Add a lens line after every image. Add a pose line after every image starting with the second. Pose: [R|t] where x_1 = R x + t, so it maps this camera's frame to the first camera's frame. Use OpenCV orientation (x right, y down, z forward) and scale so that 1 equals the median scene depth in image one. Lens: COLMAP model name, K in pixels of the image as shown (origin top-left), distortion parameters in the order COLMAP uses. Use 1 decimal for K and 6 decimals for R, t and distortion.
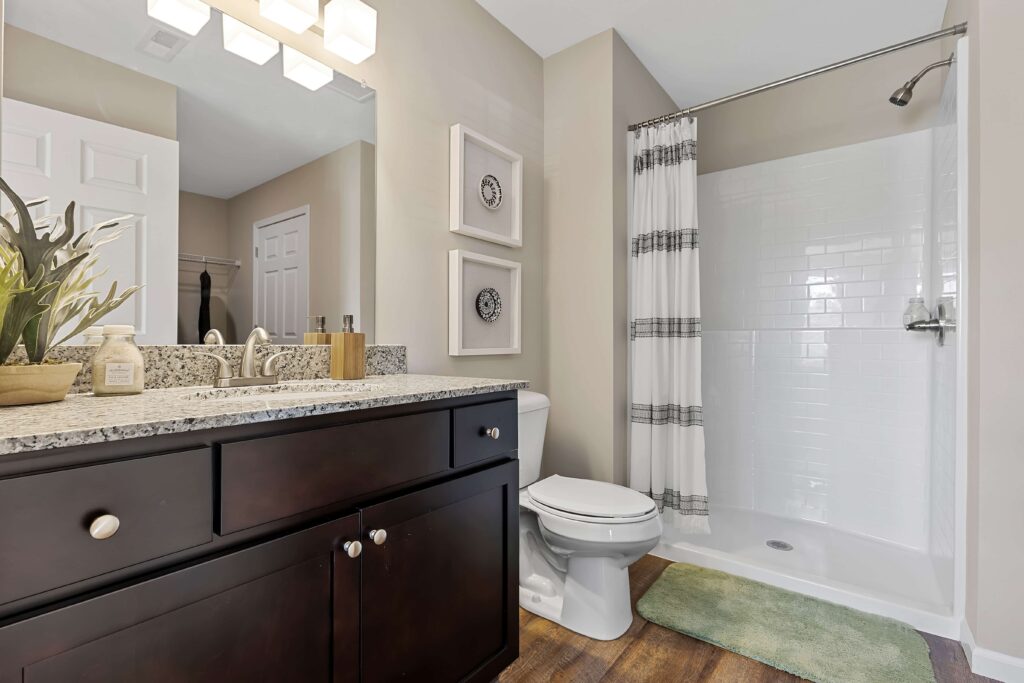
lens RADIAL K [[471.9, 0, 512.3], [0, 471.9, 342.0], [0, 0, 1]] dist [-0.000204, 0.000018]
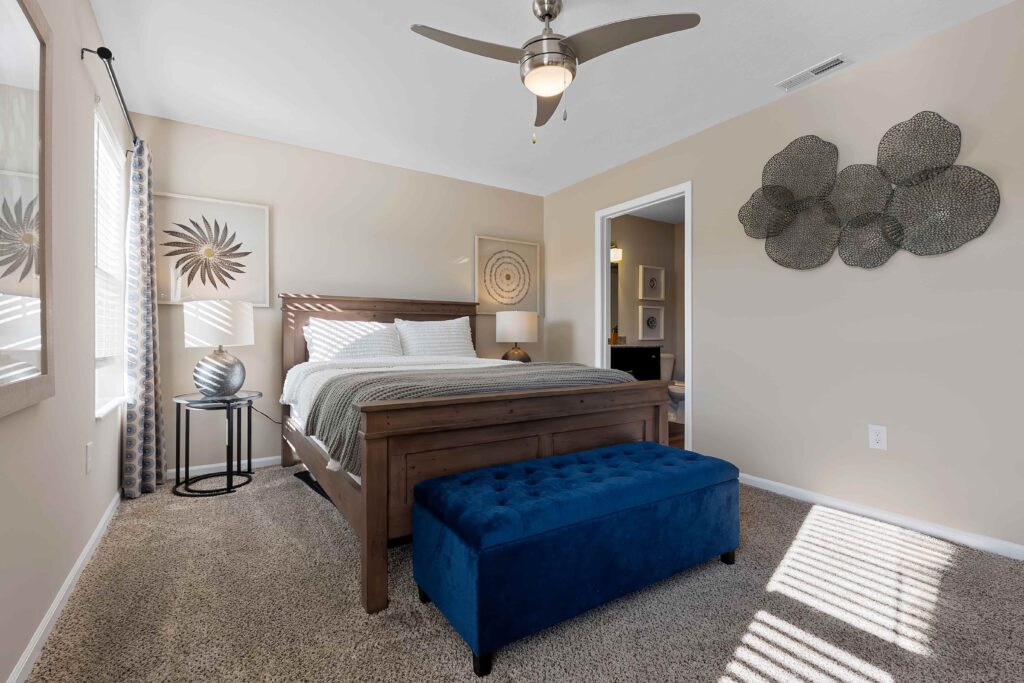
lens RADIAL K [[471.9, 0, 514.6], [0, 471.9, 338.8], [0, 0, 1]] dist [-0.000204, 0.000018]
pose [[0.943466, 0.001092, -0.331466, 0.120272], [0.001354, 0.999974, 0.007147, -0.001413], [0.331465, -0.007191, 0.943440, -2.121376]]
